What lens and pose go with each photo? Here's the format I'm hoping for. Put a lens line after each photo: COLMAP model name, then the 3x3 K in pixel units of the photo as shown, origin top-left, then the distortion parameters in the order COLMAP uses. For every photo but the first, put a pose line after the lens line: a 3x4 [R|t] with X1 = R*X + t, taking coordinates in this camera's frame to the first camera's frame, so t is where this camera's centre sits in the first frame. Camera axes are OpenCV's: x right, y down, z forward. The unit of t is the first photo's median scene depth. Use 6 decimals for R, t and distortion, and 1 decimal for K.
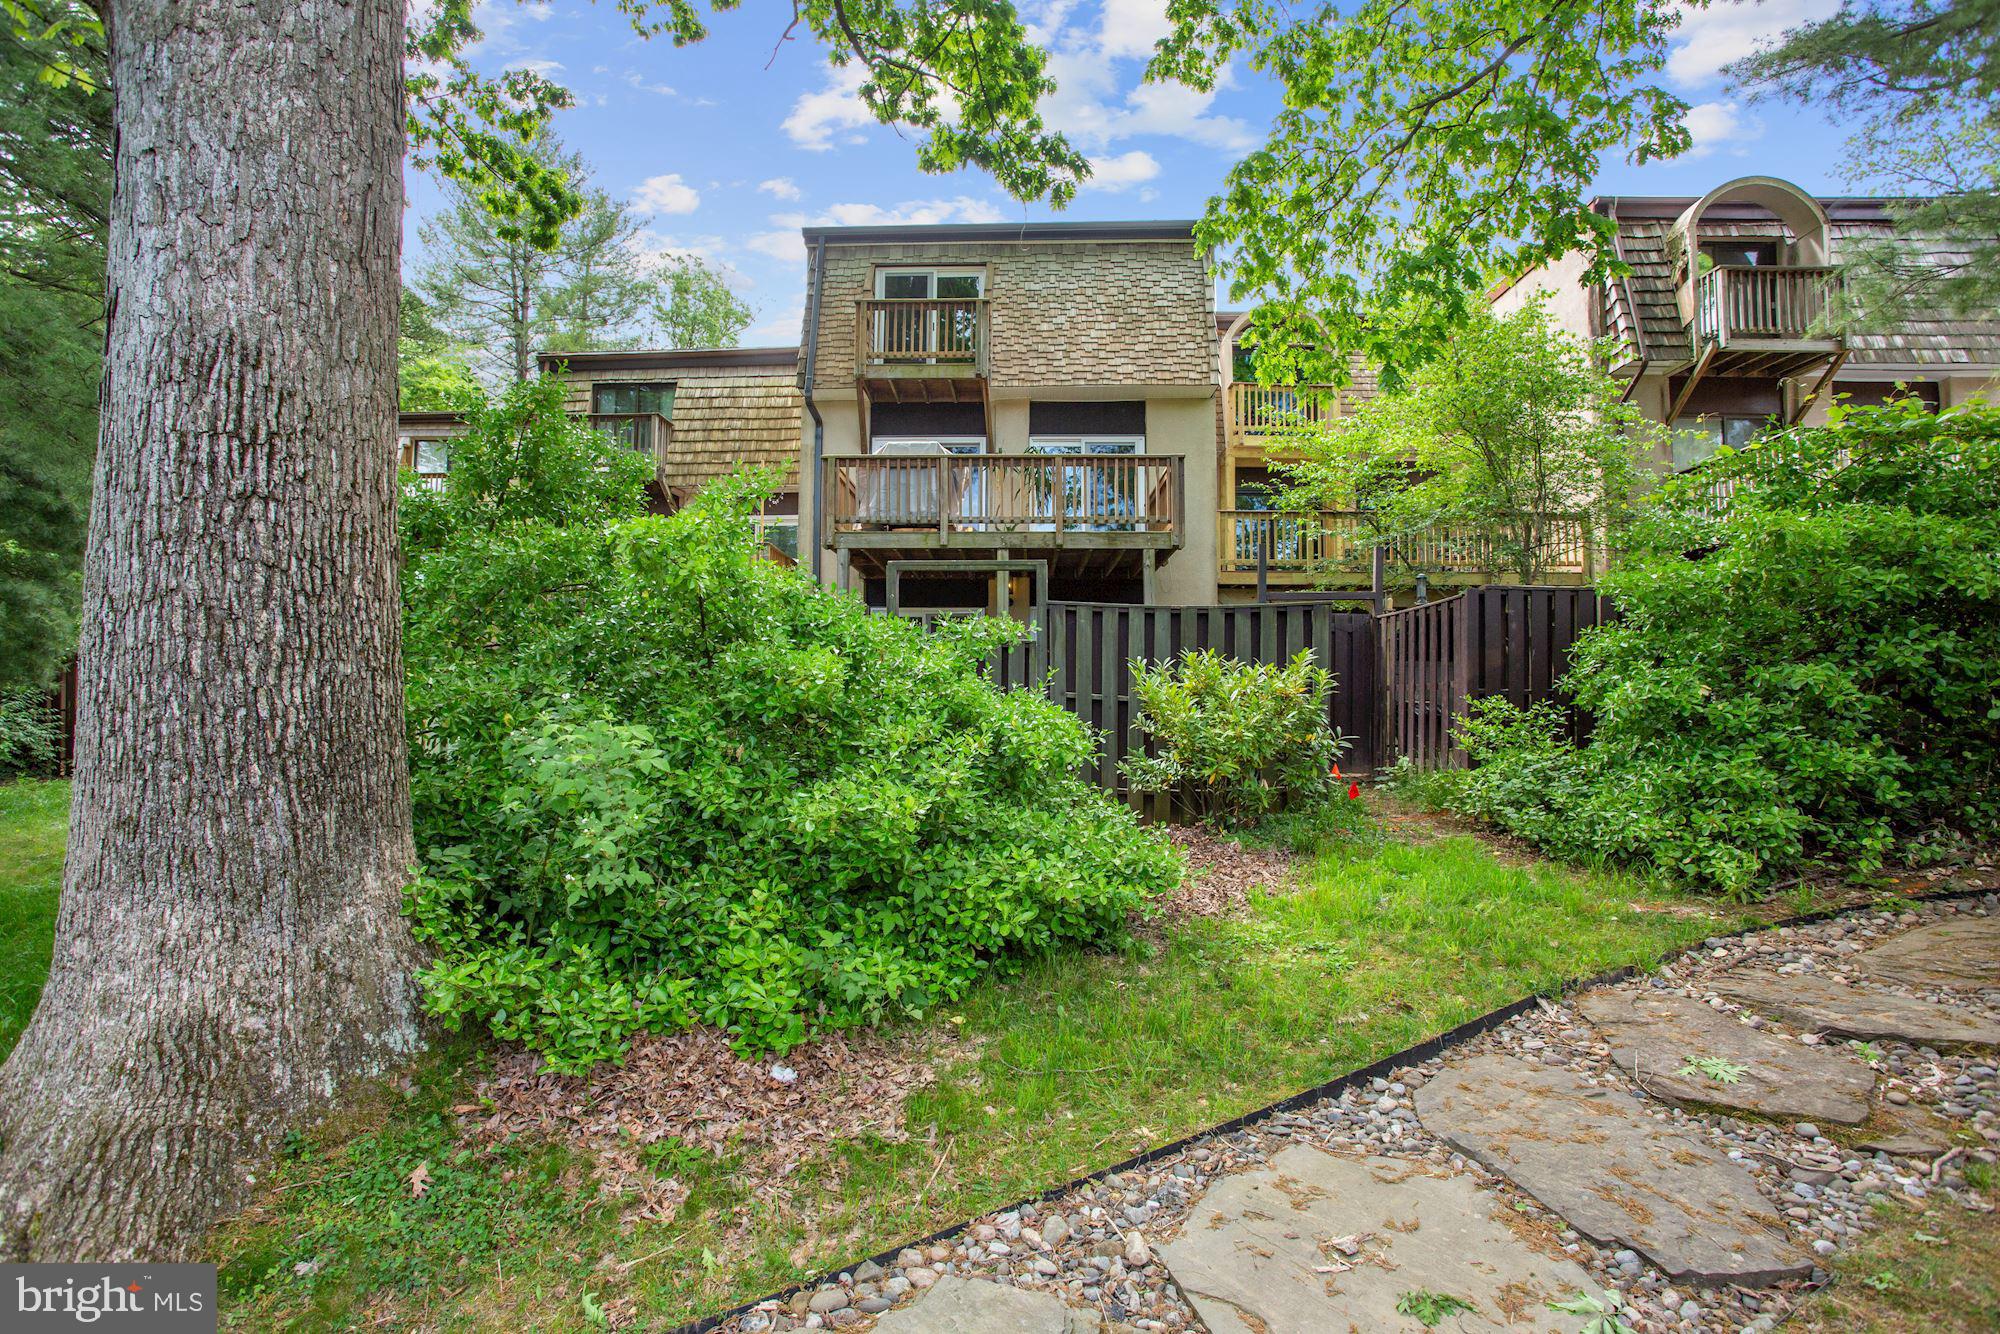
lens RADIAL K [[972.9, 0, 1002.5], [0, 972.9, 654.3], [0, 0, 1]] dist [-0.069643, 0.049501]
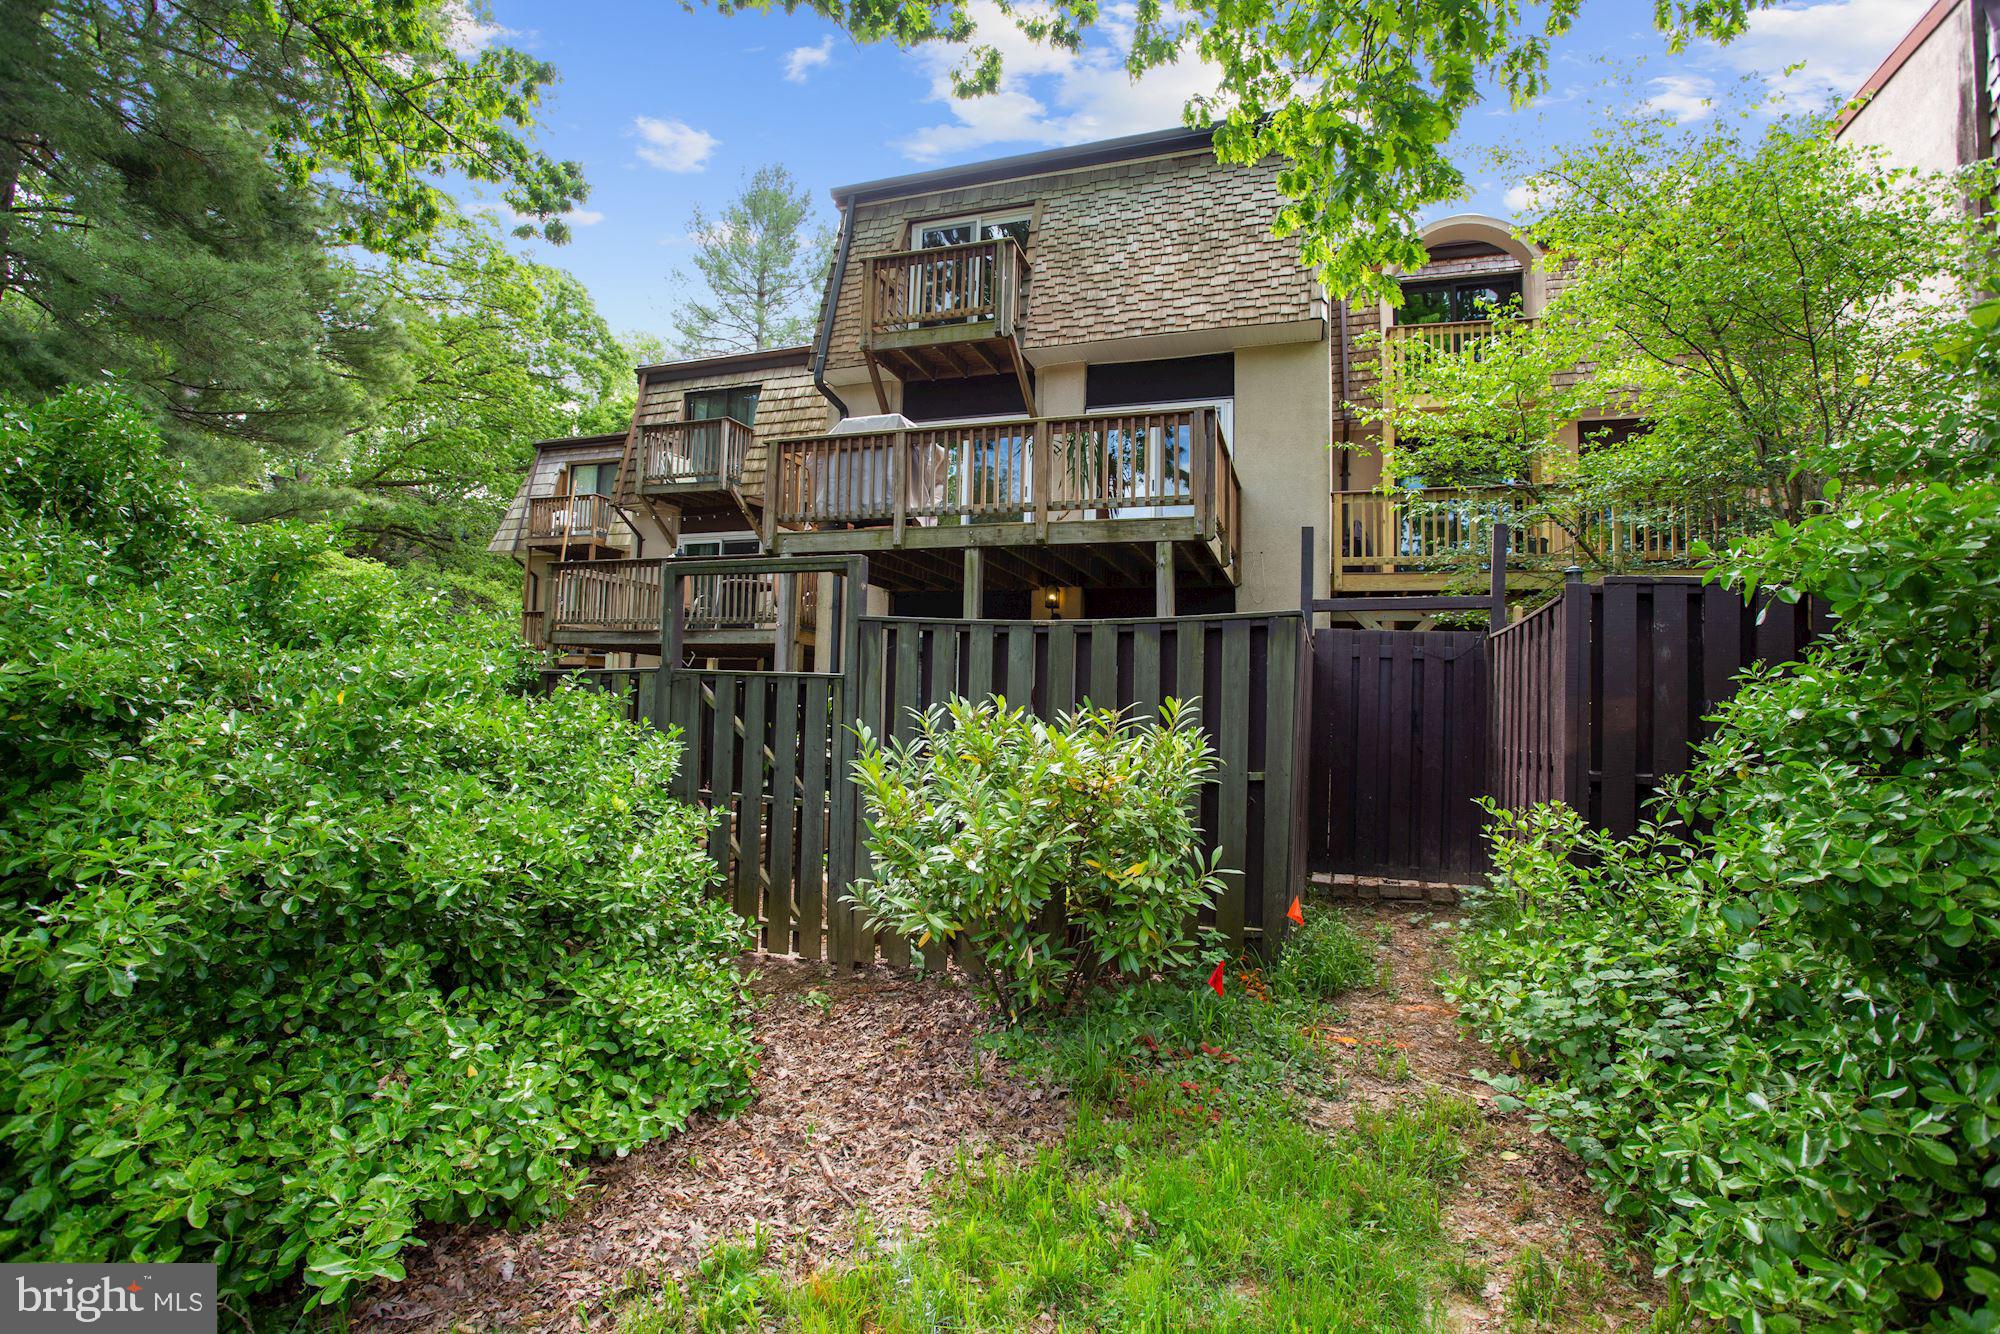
lens RADIAL K [[972.9, 0, 1002.5], [0, 972.9, 654.3], [0, 0, 1]] dist [-0.069643, 0.049501]
pose [[0.958401, -0.000430, -0.285426, 0.194954], [-0.004178, 0.999871, -0.015538, -0.011236], [0.285396, 0.016084, 0.958275, 0.229835]]
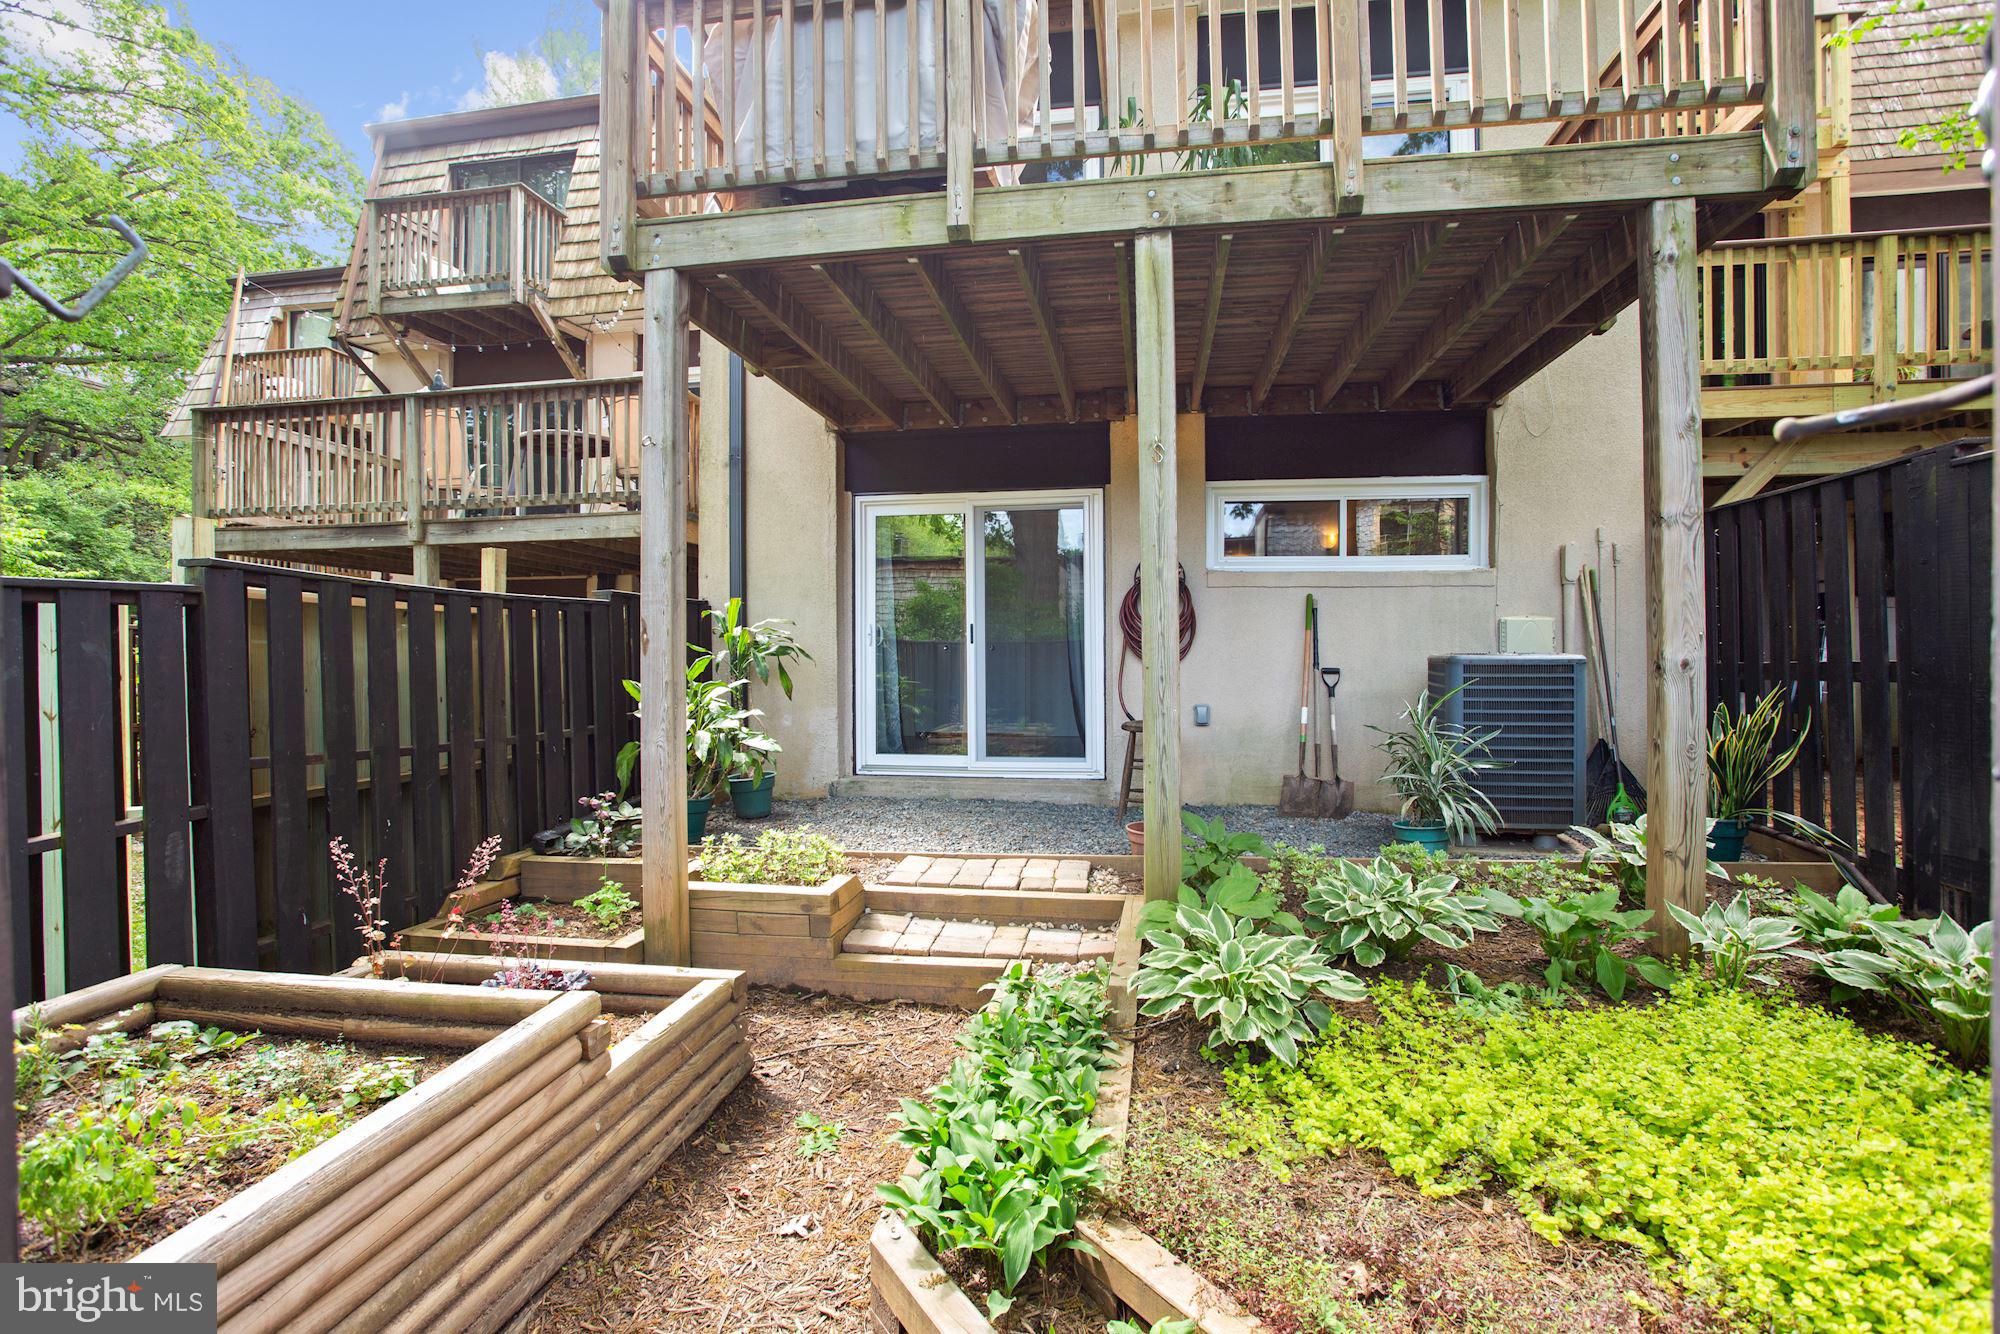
lens RADIAL K [[961.8, 0, 1010.5], [0, 961.8, 656.6], [0, 0, 1]] dist [-0.035756, 0.000066]
pose [[0.993052, -0.012247, -0.117040, -0.008473], [0.018729, 0.998341, 0.054445, 0.005792], [0.116179, -0.056259, 0.991634, 0.561316]]
